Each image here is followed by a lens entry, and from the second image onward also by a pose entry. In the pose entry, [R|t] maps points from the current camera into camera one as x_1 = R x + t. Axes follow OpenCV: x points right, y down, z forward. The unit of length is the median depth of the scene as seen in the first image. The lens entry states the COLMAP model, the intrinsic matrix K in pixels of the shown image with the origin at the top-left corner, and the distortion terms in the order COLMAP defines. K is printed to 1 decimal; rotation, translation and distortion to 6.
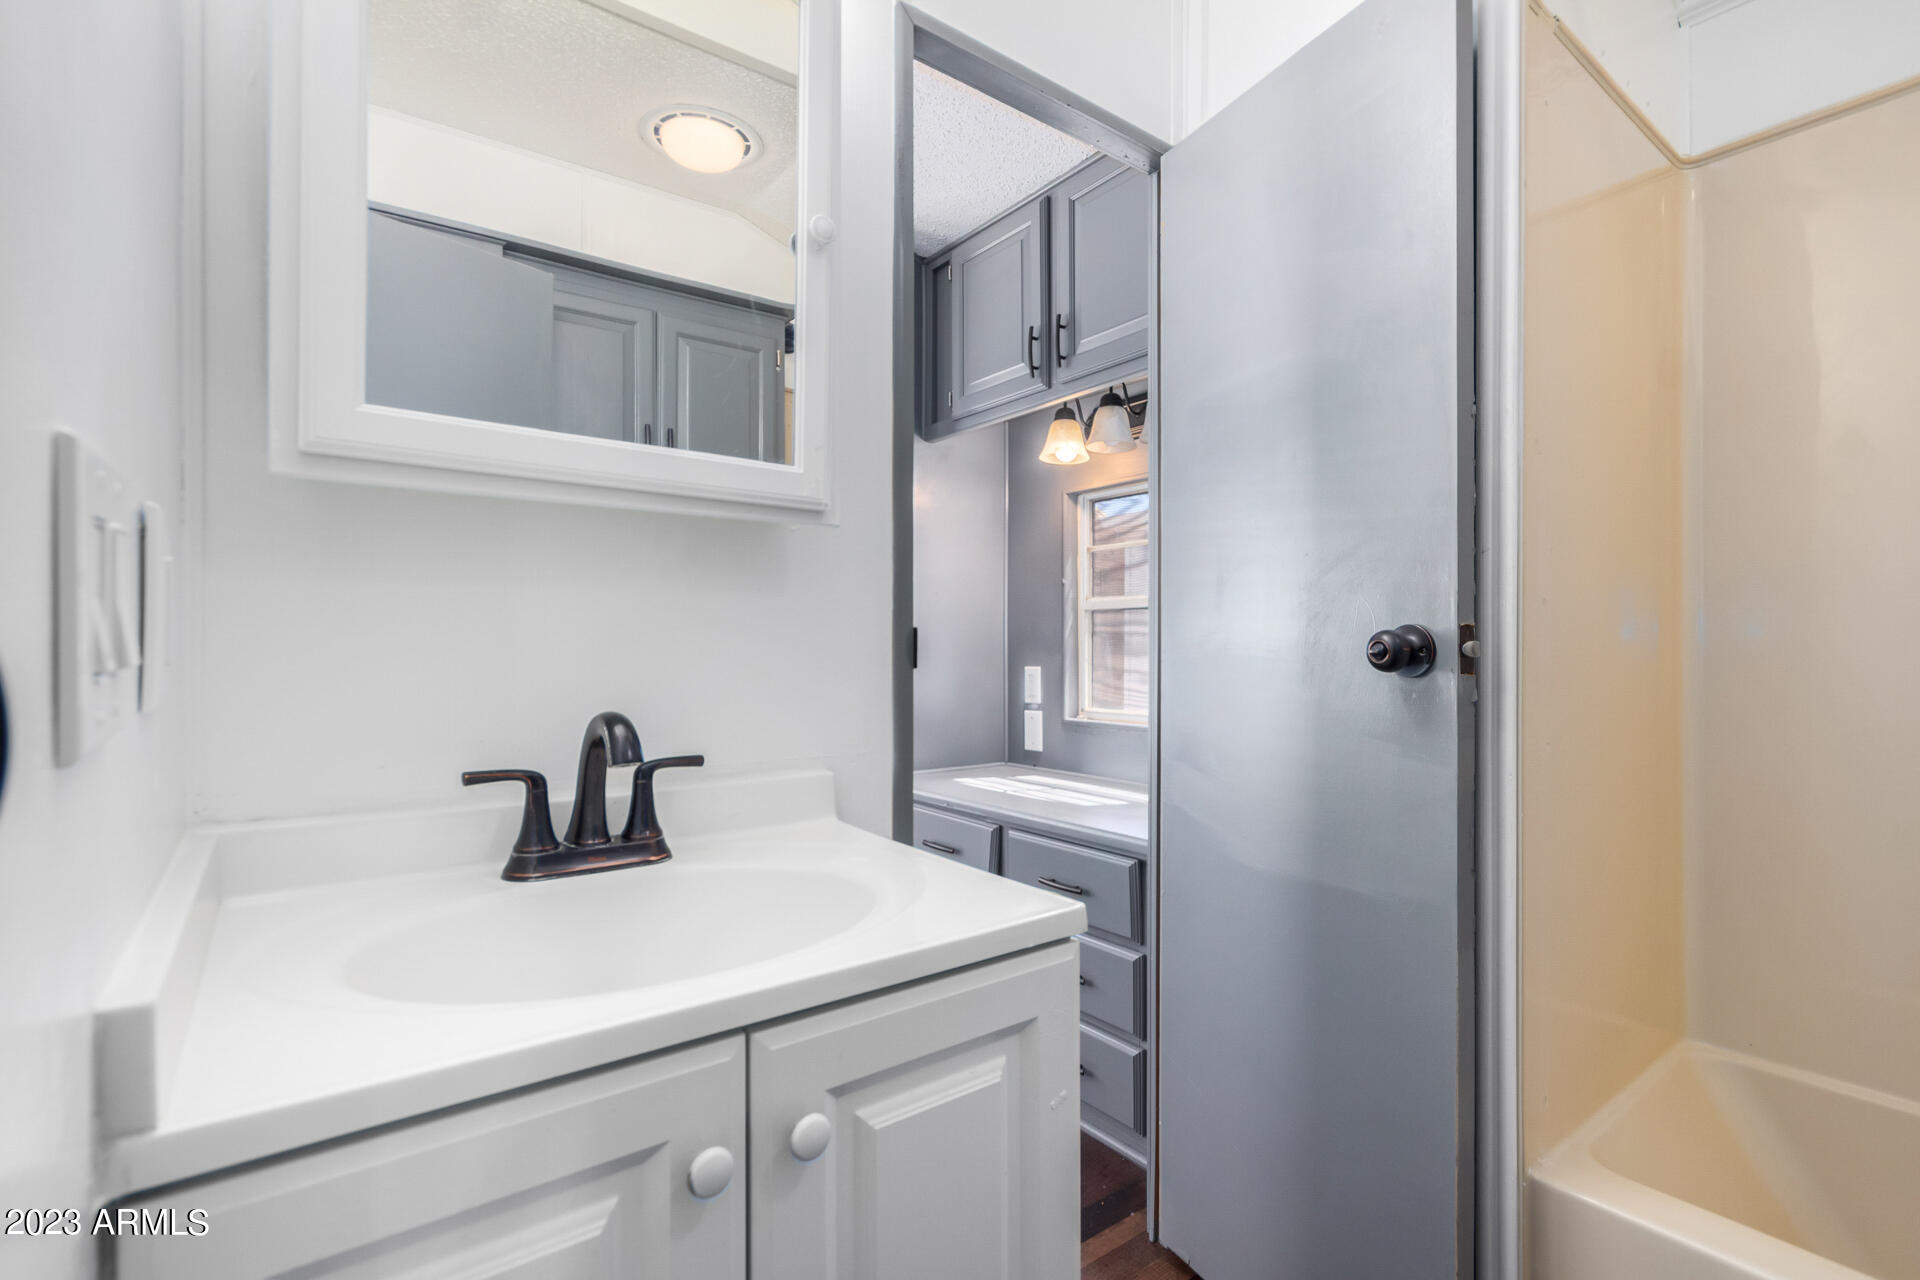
lens RADIAL K [[890.0, 0, 965.0], [0, 890.0, 645.7], [0, 0, 1]] dist [0.002377, 0.000302]
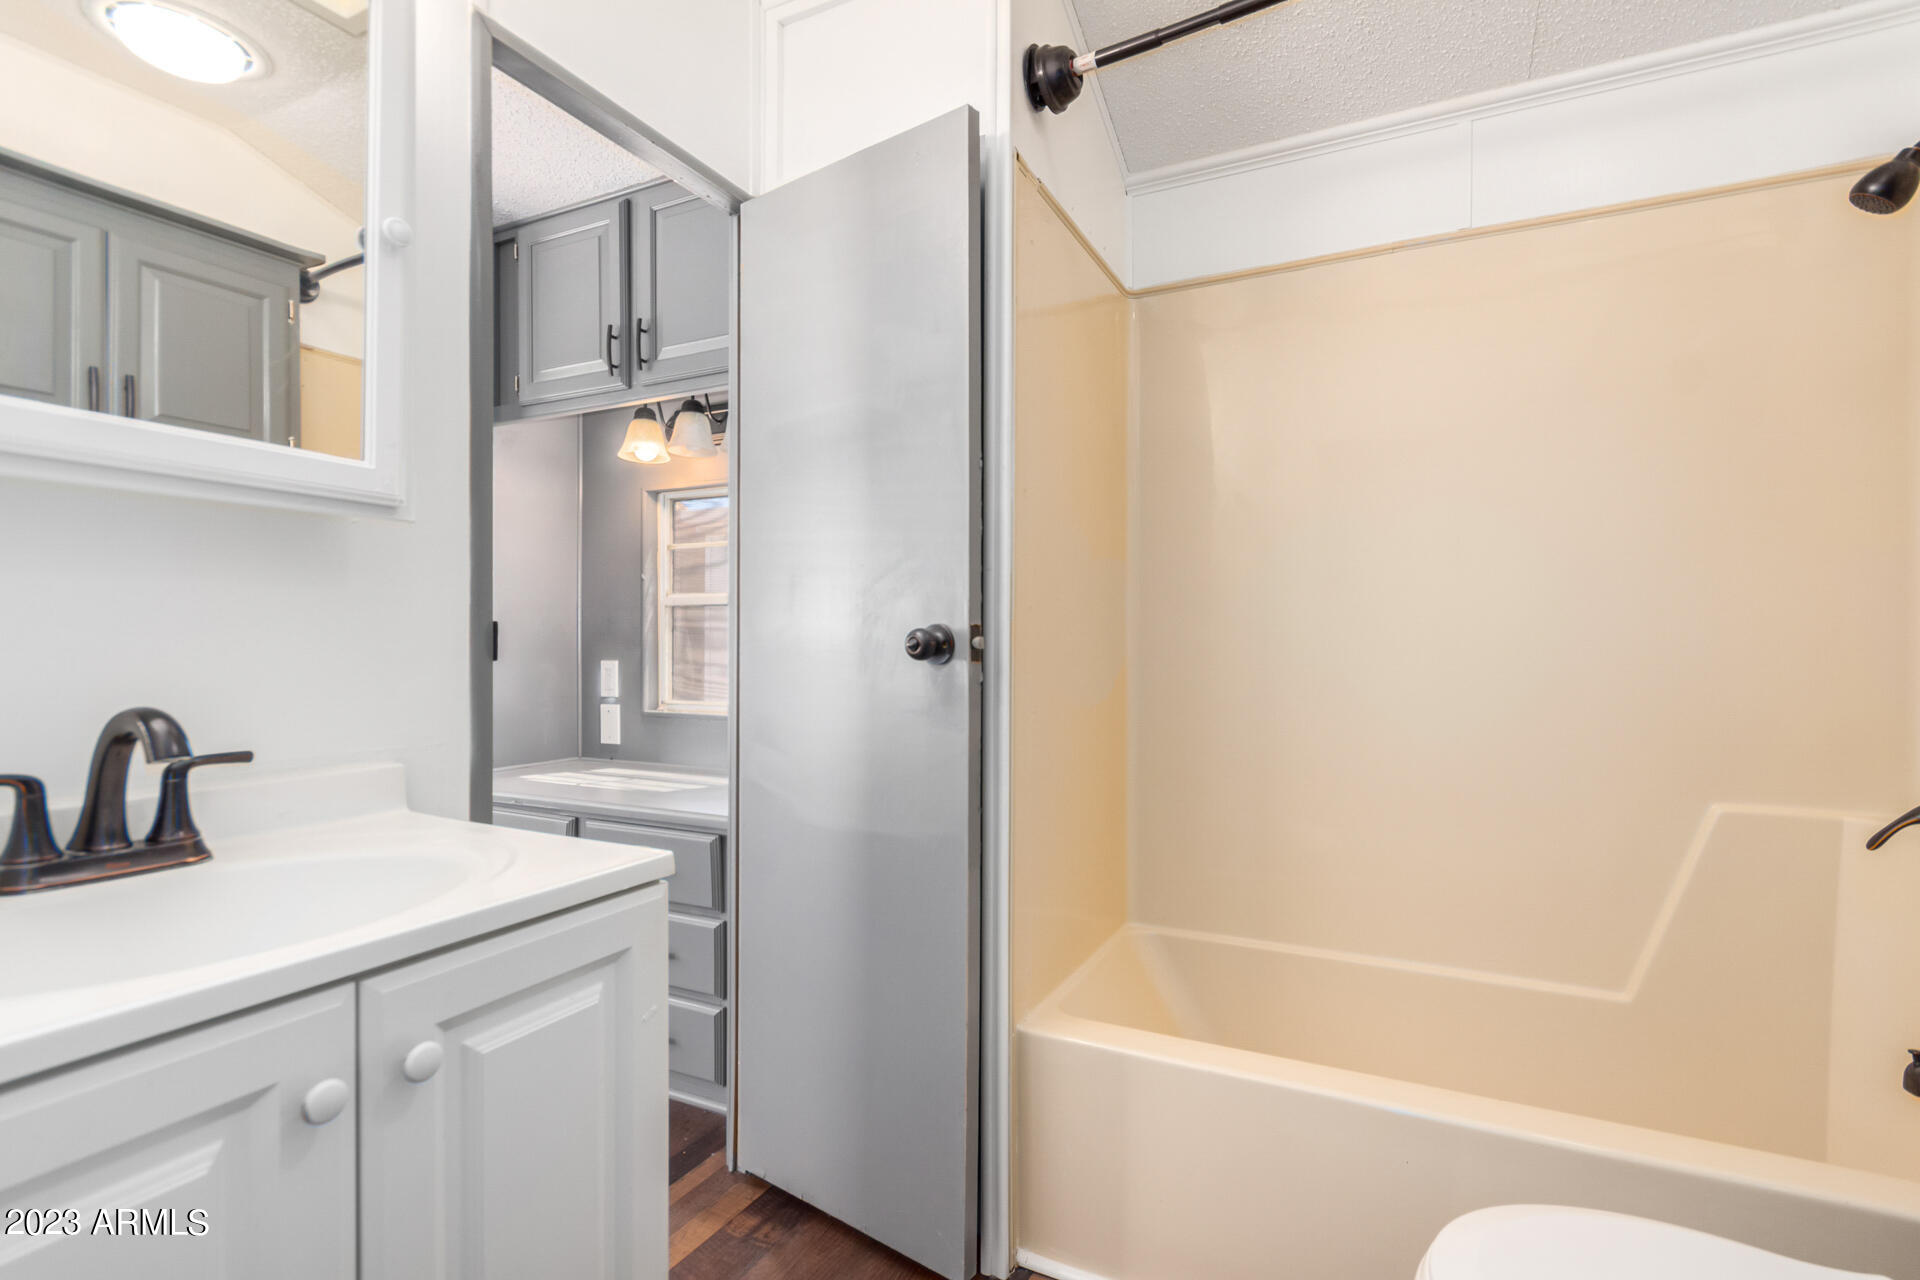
lens RADIAL K [[898.6, 0, 1043.4], [0, 898.6, 646.0], [0, 0, 1]] dist [-0.005130, 0.002421]
pose [[0.858743, -0.000157, 0.512407, -0.037277], [-0.003441, 0.999976, 0.006074, -0.000176], [-0.512395, -0.006979, 0.858721, -0.198491]]
